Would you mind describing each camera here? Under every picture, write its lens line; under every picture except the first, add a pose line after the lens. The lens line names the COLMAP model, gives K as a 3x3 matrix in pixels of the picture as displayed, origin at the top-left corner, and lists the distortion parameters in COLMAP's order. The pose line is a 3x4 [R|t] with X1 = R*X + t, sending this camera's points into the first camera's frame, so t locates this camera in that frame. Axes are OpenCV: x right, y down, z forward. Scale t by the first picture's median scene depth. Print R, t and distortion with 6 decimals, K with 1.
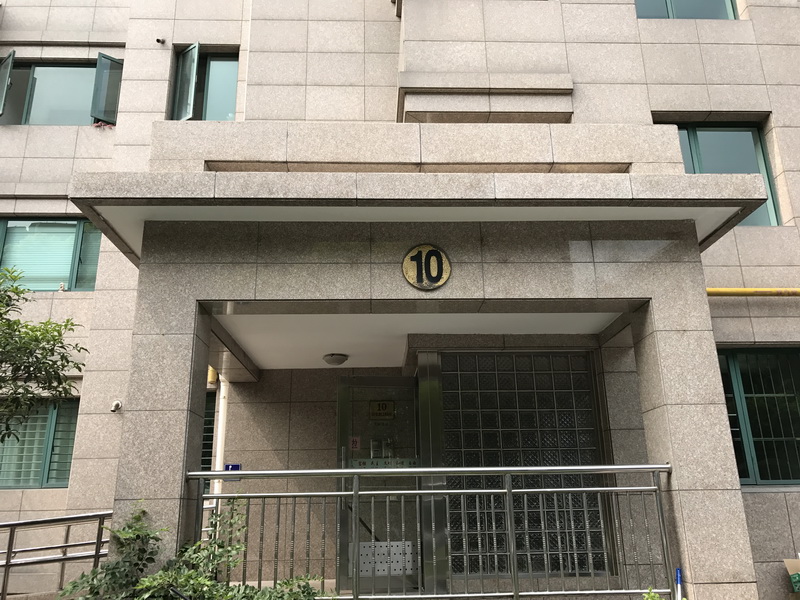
lens RADIAL K [[659.5, 0, 400.0], [0, 659.5, 300.0], [0, 0, 1]] dist [0.014788, 0.010464]
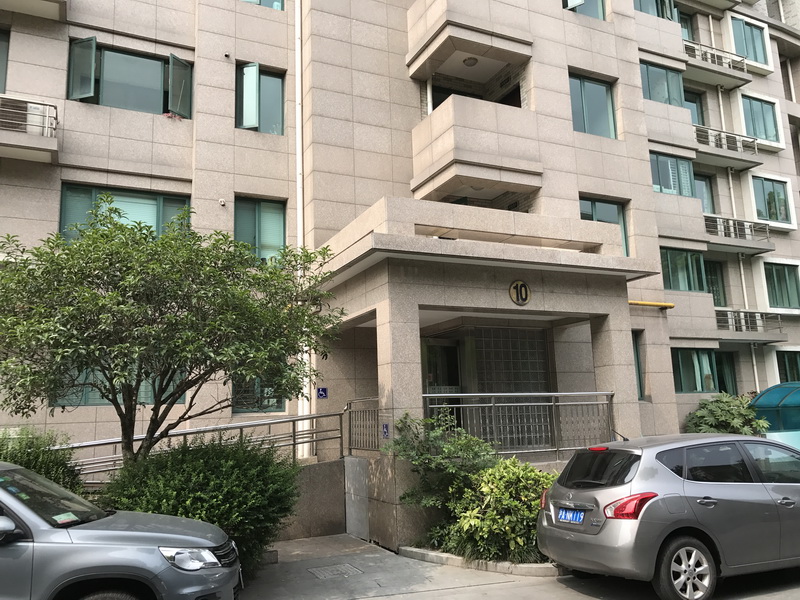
lens RADIAL K [[659.5, 0, 400.0], [0, 659.5, 300.0], [0, 0, 1]] dist [0.014788, 0.010464]
pose [[0.919541, 0.058872, 0.388560, -0.695834], [-0.104575, 0.989724, 0.097523, -0.121285], [-0.378825, -0.130310, 0.916248, -0.439741]]
